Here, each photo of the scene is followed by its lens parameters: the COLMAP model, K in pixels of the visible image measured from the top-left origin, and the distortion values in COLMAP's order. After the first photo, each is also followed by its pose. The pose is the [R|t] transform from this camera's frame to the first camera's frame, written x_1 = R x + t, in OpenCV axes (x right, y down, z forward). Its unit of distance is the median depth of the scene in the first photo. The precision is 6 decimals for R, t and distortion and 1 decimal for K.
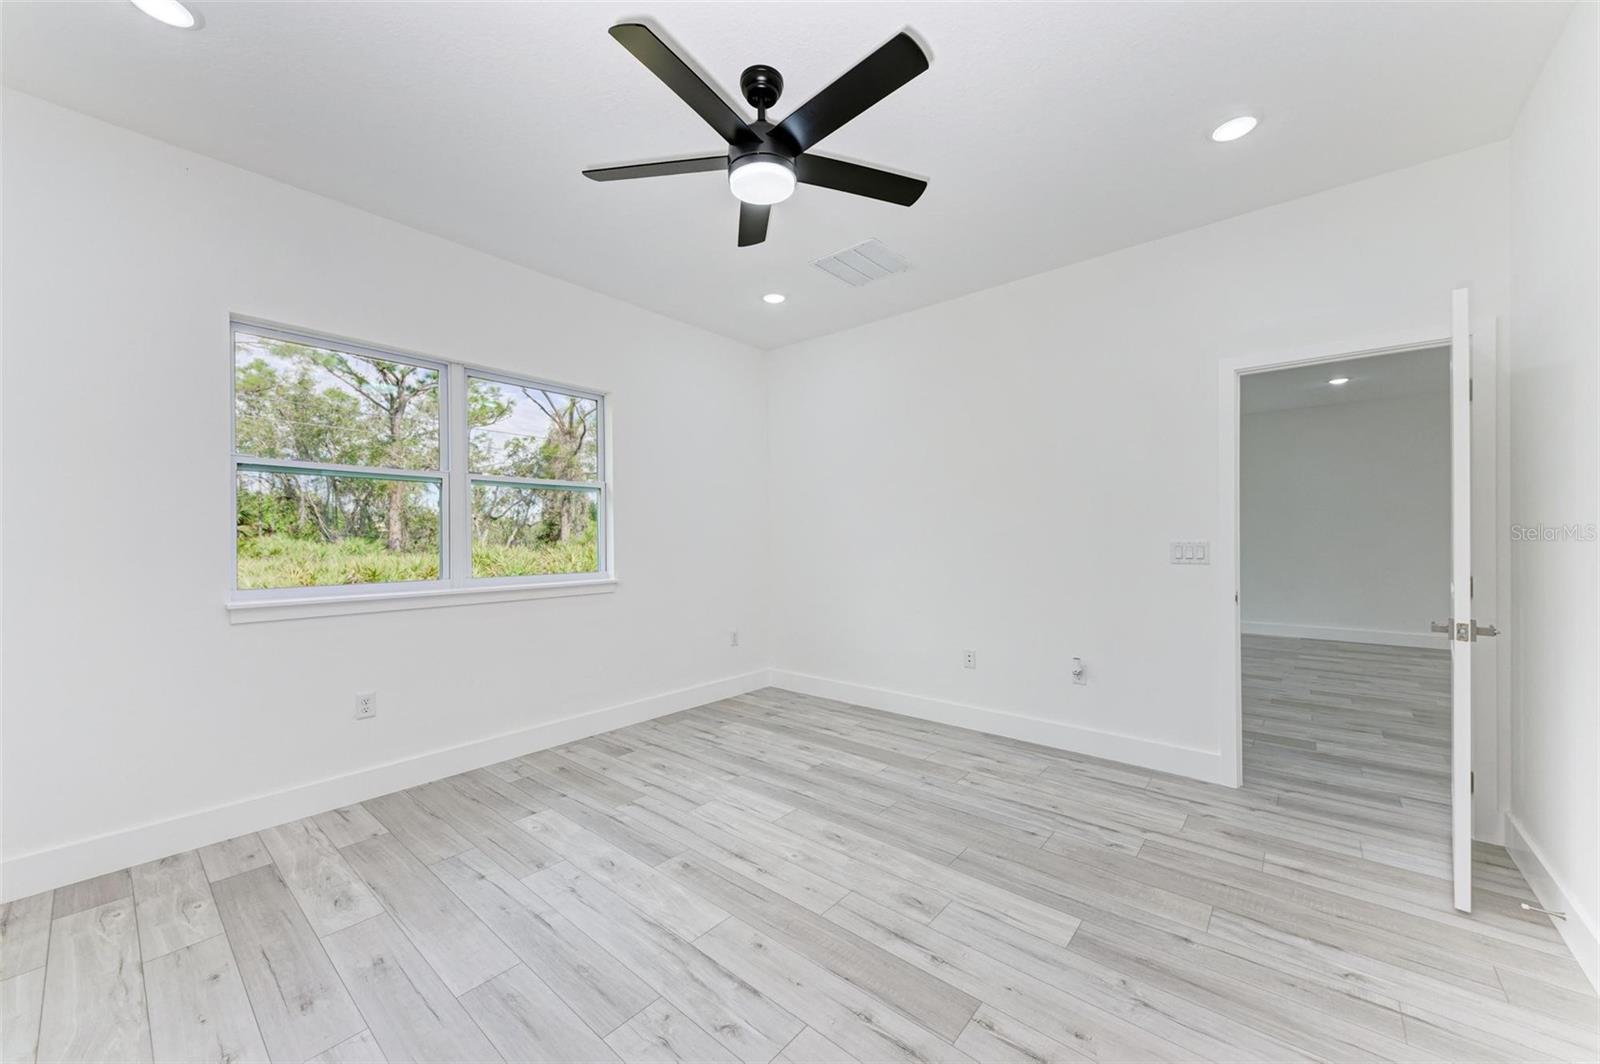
lens RADIAL K [[613.6, 0, 800.2], [0, 613.6, 540.1], [0, 0, 1]] dist [0.019627, -0.006503]
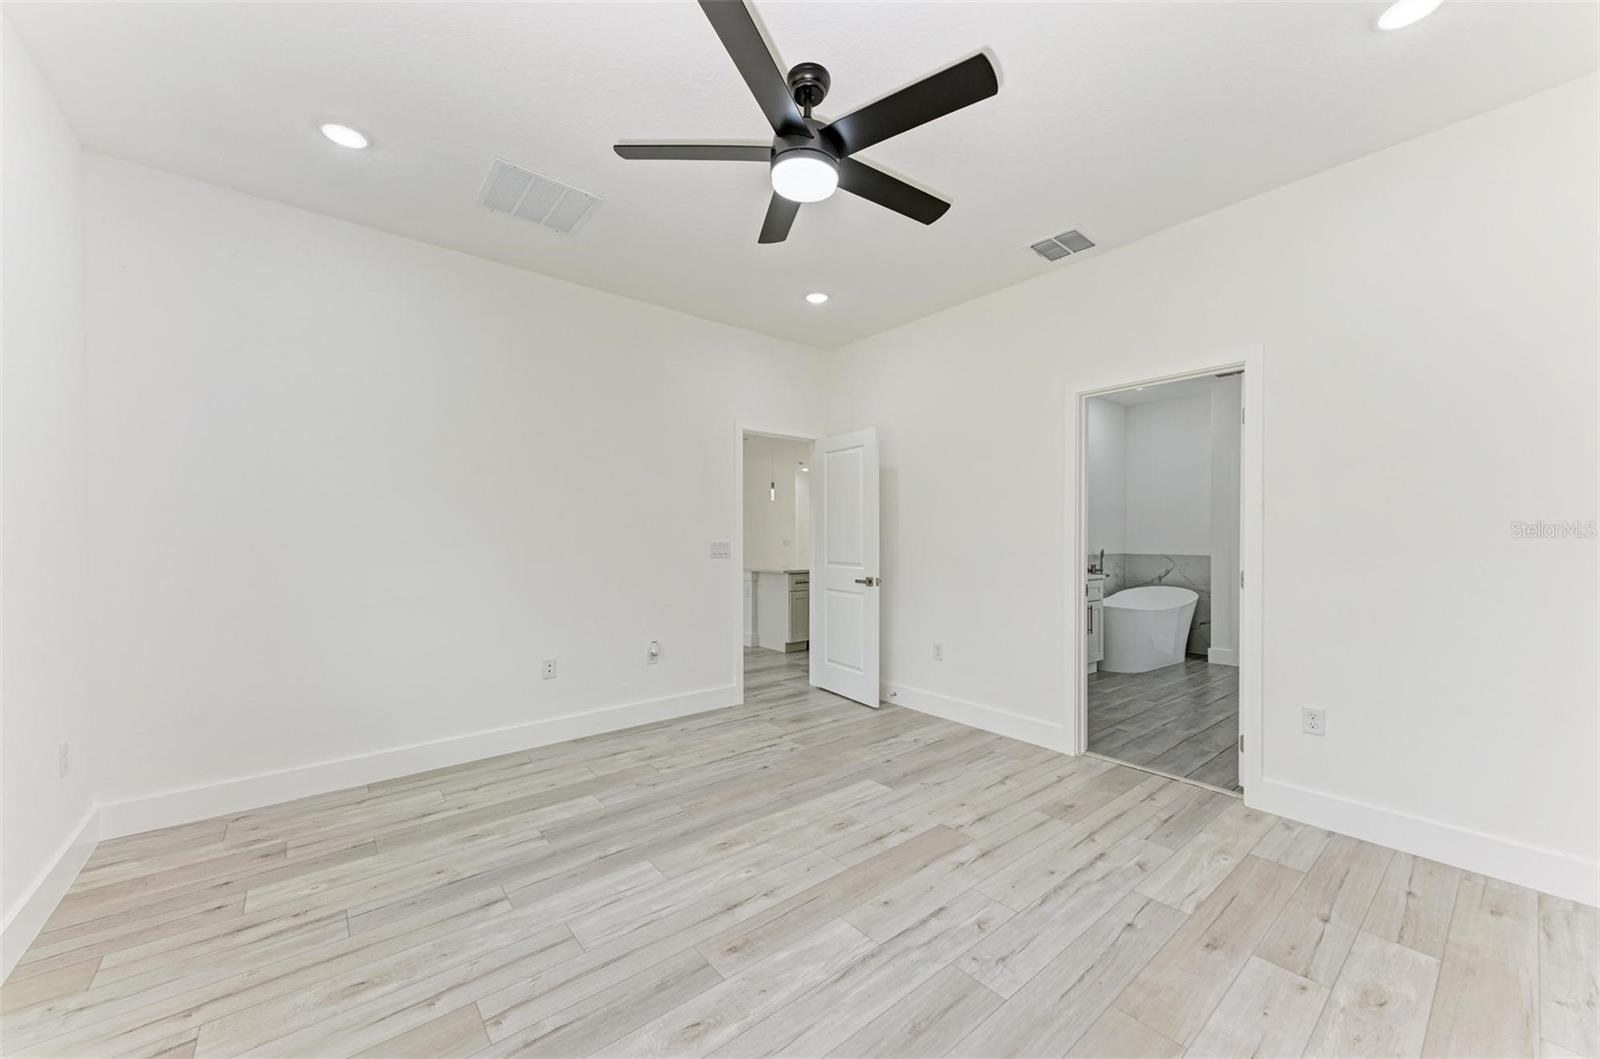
lens RADIAL K [[613.6, 0, 800.2], [0, 613.6, 537.6], [0, 0, 1]] dist [0.019627, -0.006503]
pose [[0.141432, 0.008362, 0.989913, -0.762505], [0.001153, 0.999962, -0.008611, 0.004859], [-0.989947, 0.002359, 0.141417, 0.634989]]
